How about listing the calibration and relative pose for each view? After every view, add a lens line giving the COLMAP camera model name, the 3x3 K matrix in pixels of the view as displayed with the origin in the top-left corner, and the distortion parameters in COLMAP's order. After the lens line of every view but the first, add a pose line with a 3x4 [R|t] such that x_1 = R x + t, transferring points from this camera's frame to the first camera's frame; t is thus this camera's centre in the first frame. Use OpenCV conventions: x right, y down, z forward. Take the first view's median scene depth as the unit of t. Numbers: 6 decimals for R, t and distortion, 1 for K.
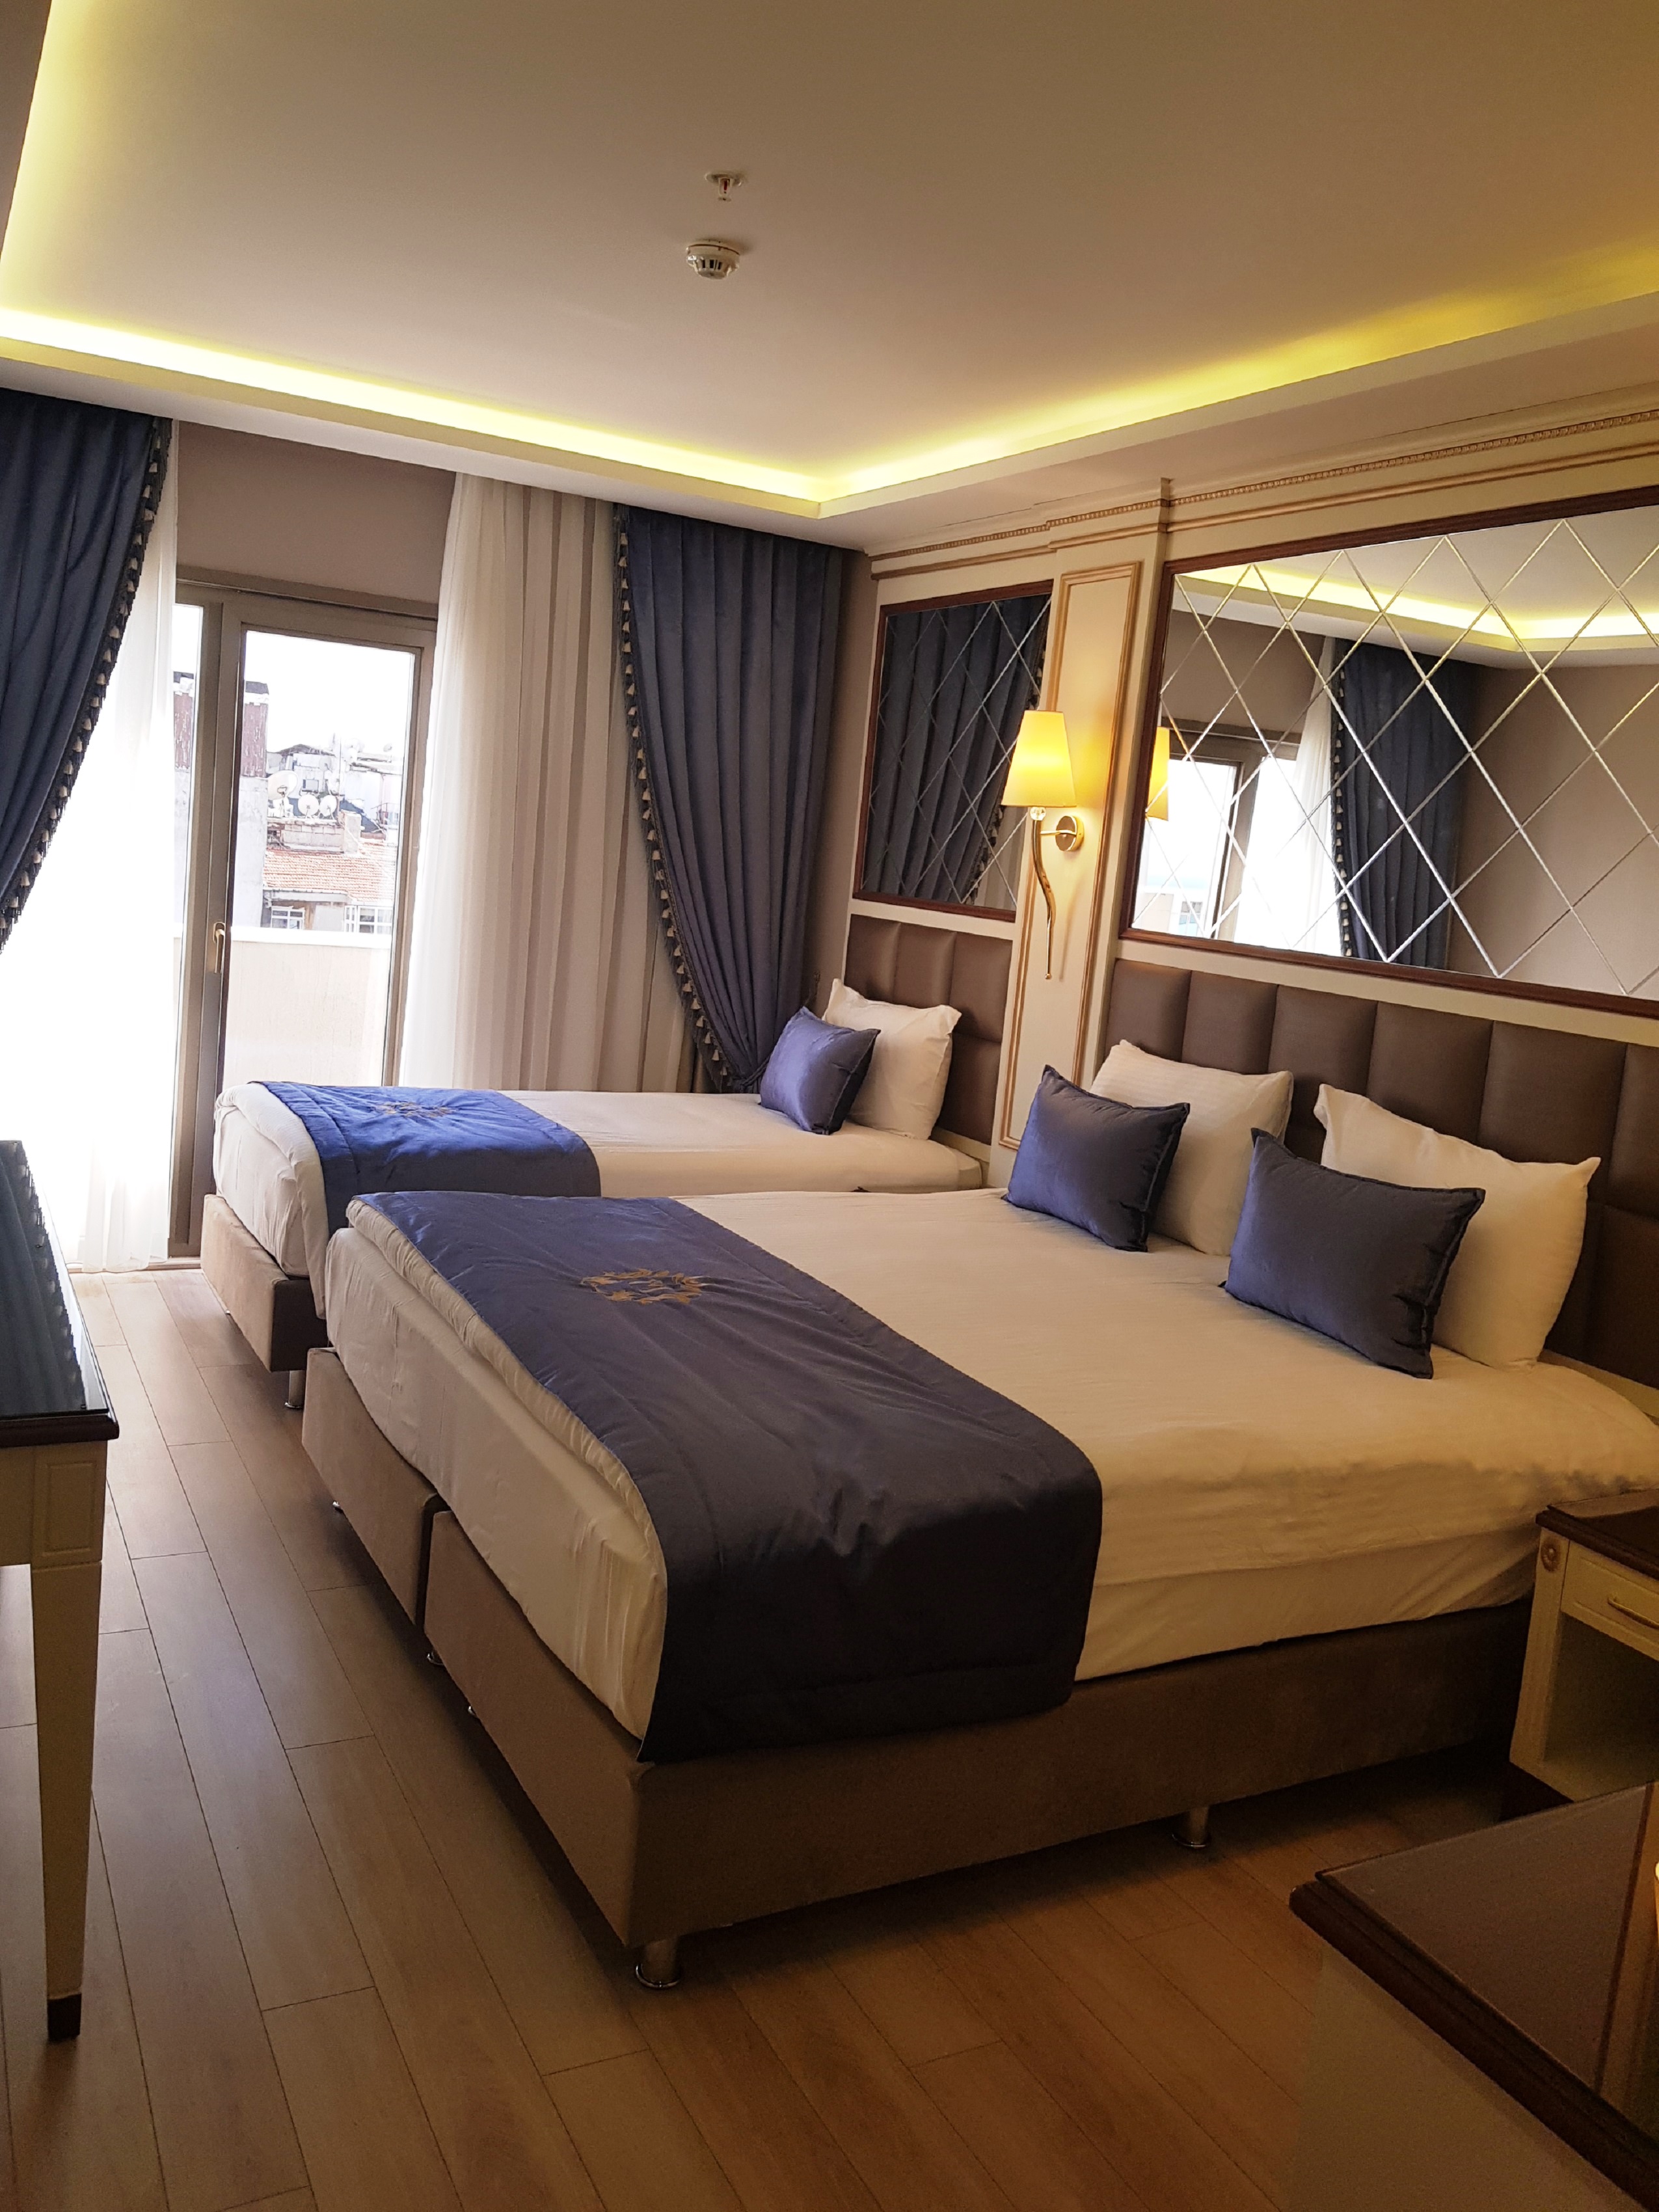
lens RADIAL K [[1700.6, 0, 828.1], [0, 1700.6, 1041.8], [0, 0, 1]] dist [0.139217, -0.311275]
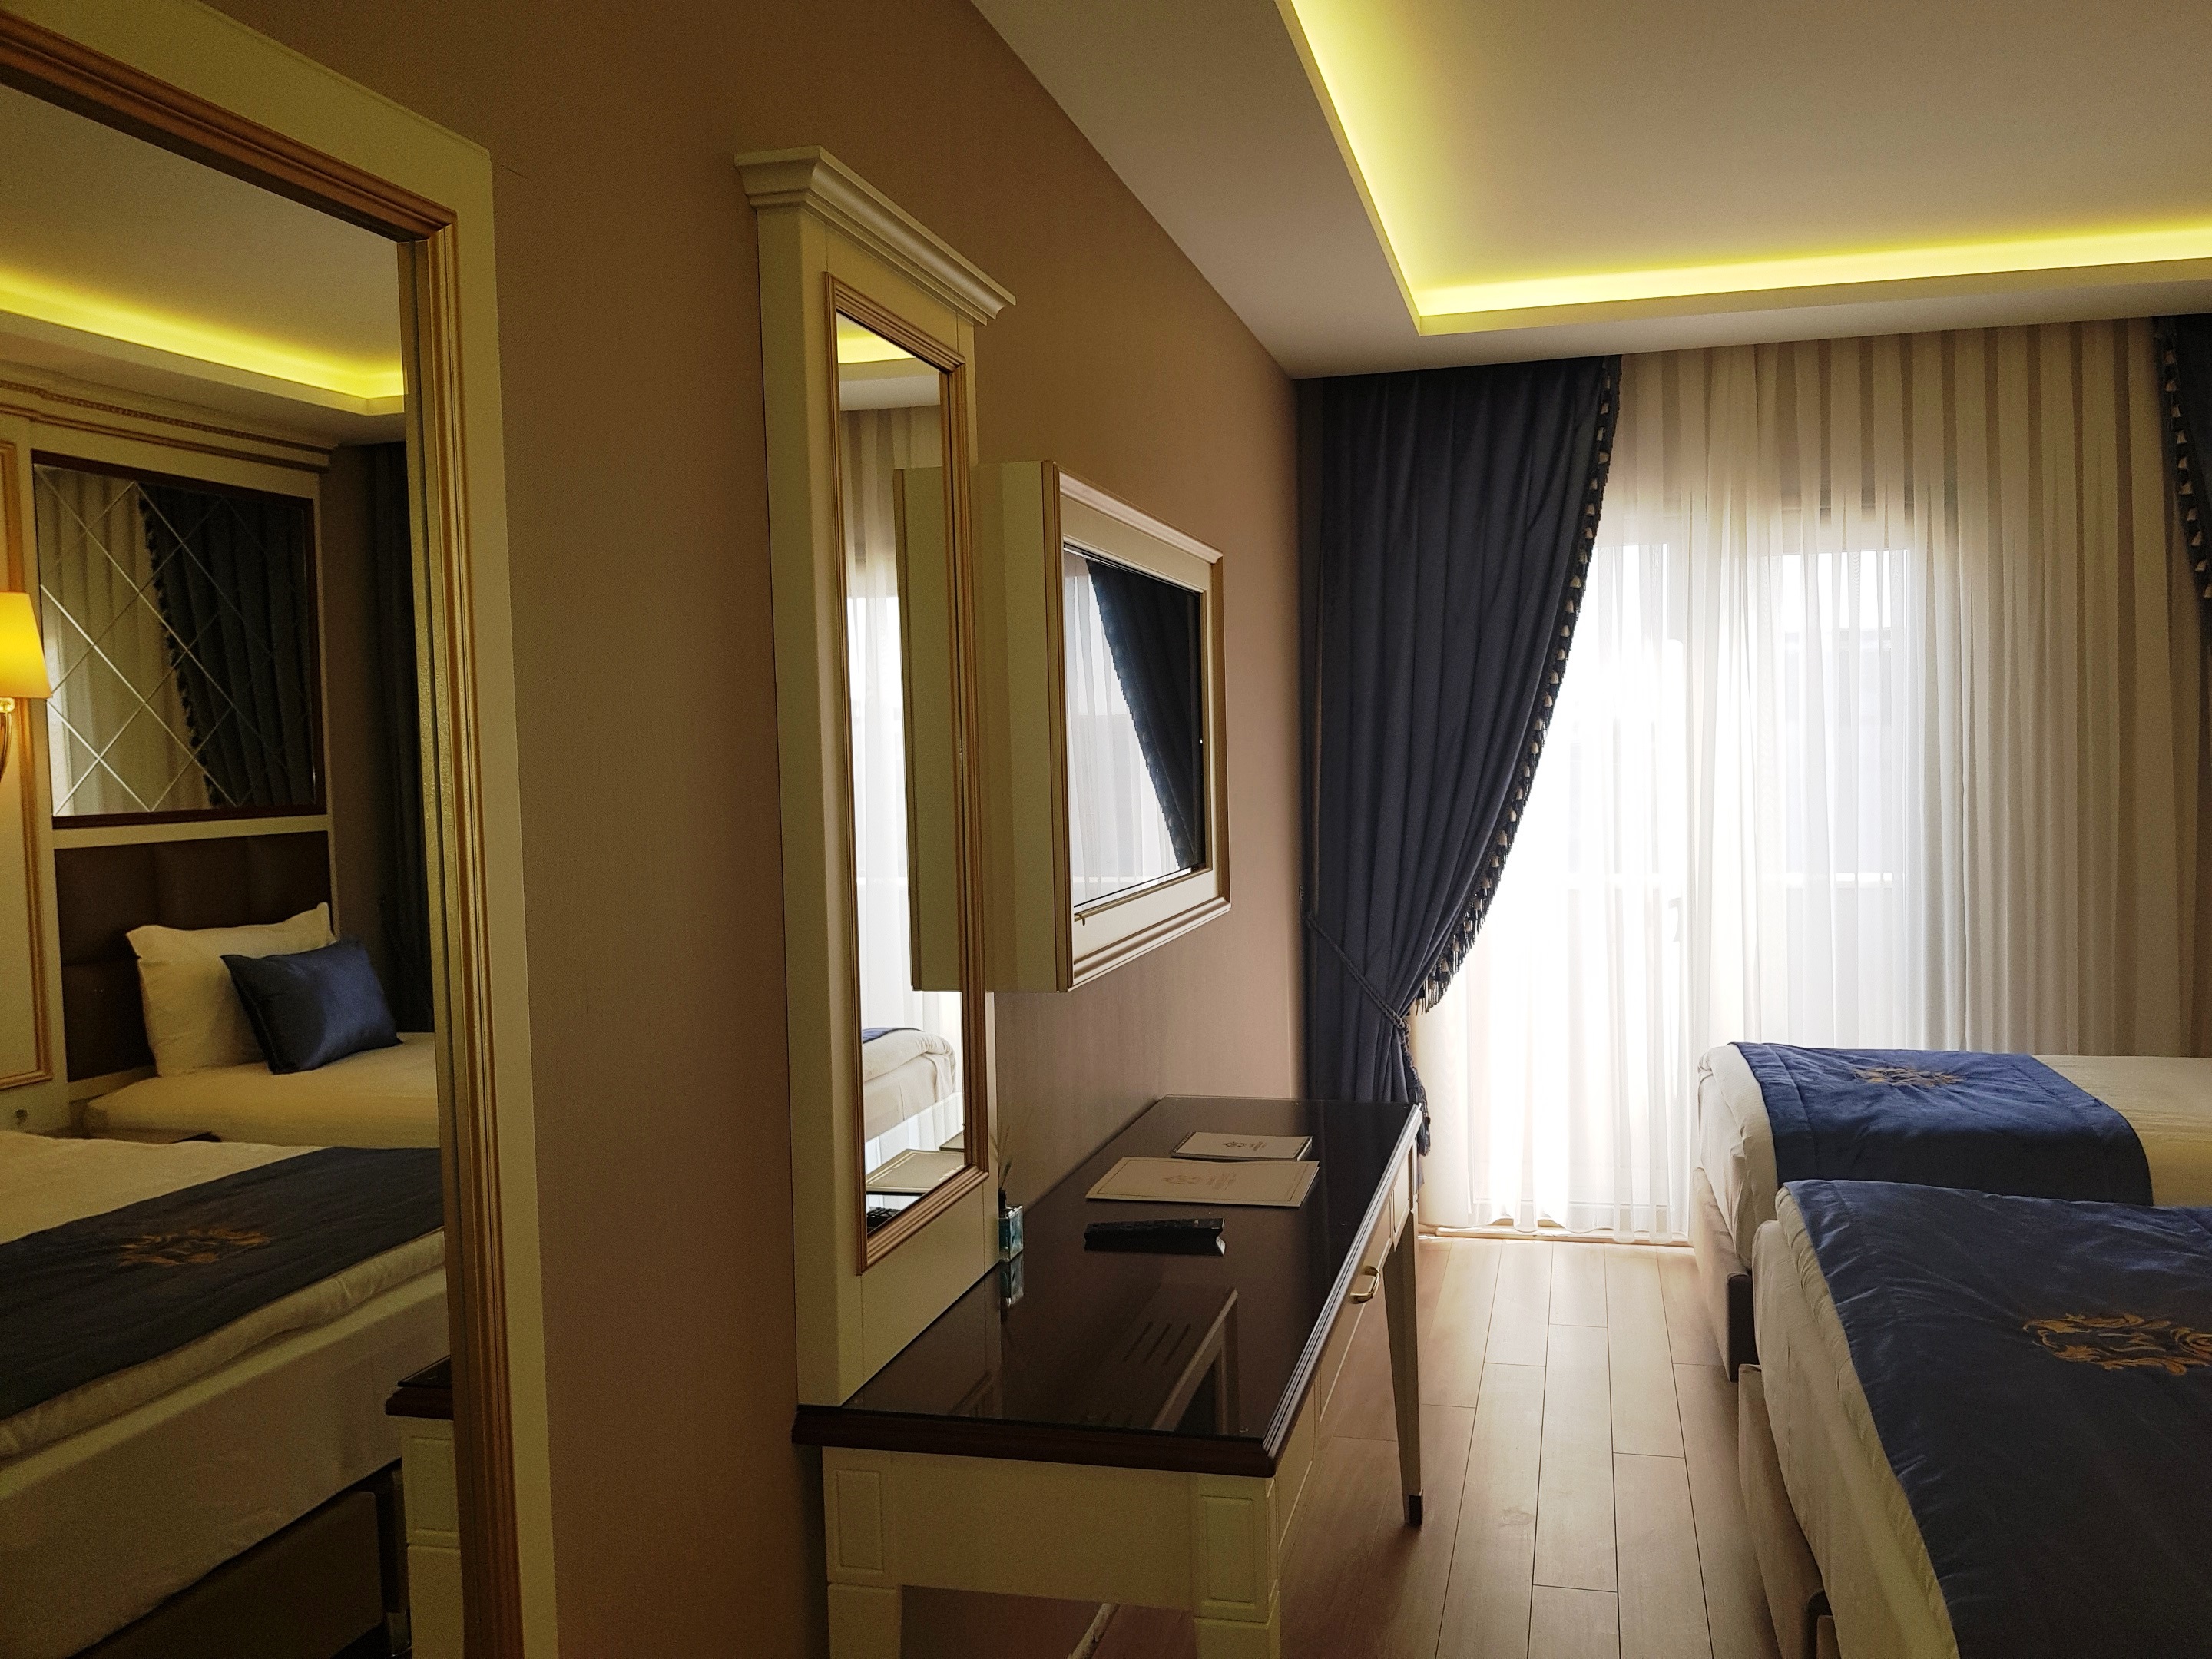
lens RADIAL K [[1720.0, 0, 1233.4], [0, 1720.0, 830.1], [0, 0, 1]] dist [0.104679, -0.163479]
pose [[0.759930, -0.077241, -0.645400, 0.068917], [0.015011, 0.994735, -0.101375, 0.000662], [0.649832, 0.067349, 0.757088, 0.146072]]
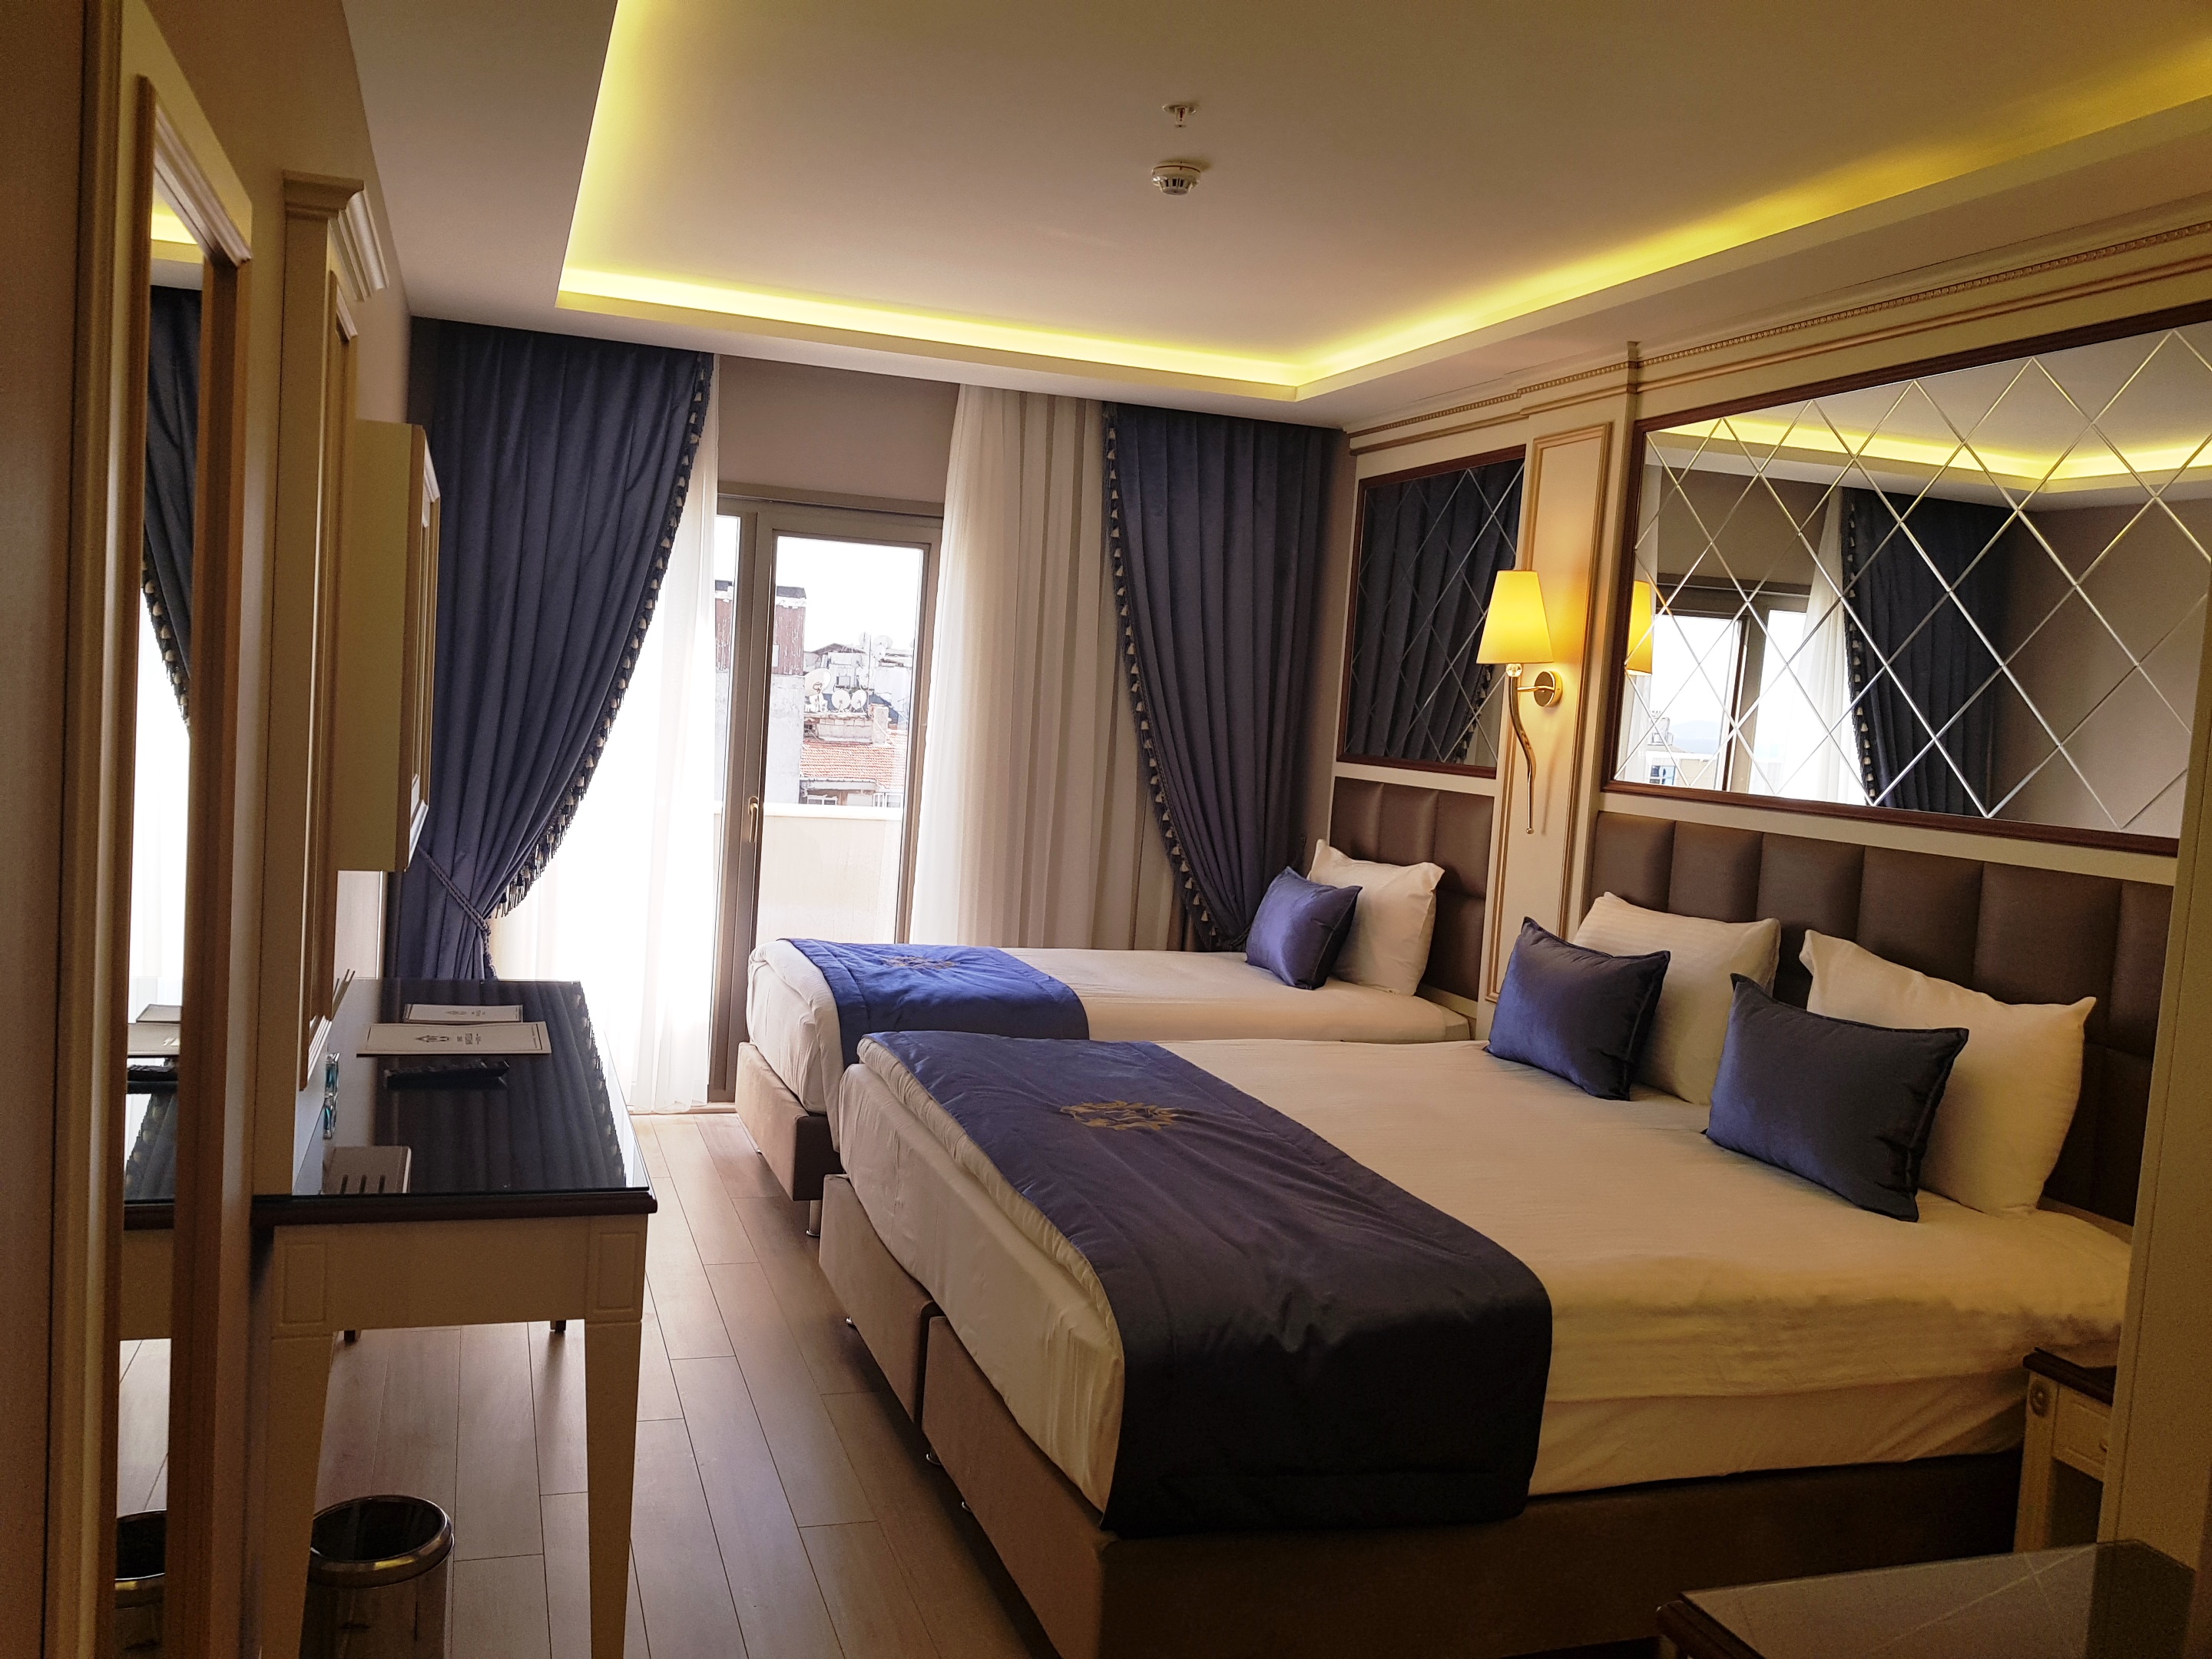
lens RADIAL K [[1705.3, 0, 1026.1], [0, 1705.3, 816.2], [0, 0, 1]] dist [0.124523, -0.229085]
pose [[0.982566, -0.018528, -0.184990, 0.026981], [0.006748, 0.997920, -0.064108, 0.017354], [0.185793, 0.061742, 0.980647, -0.055878]]
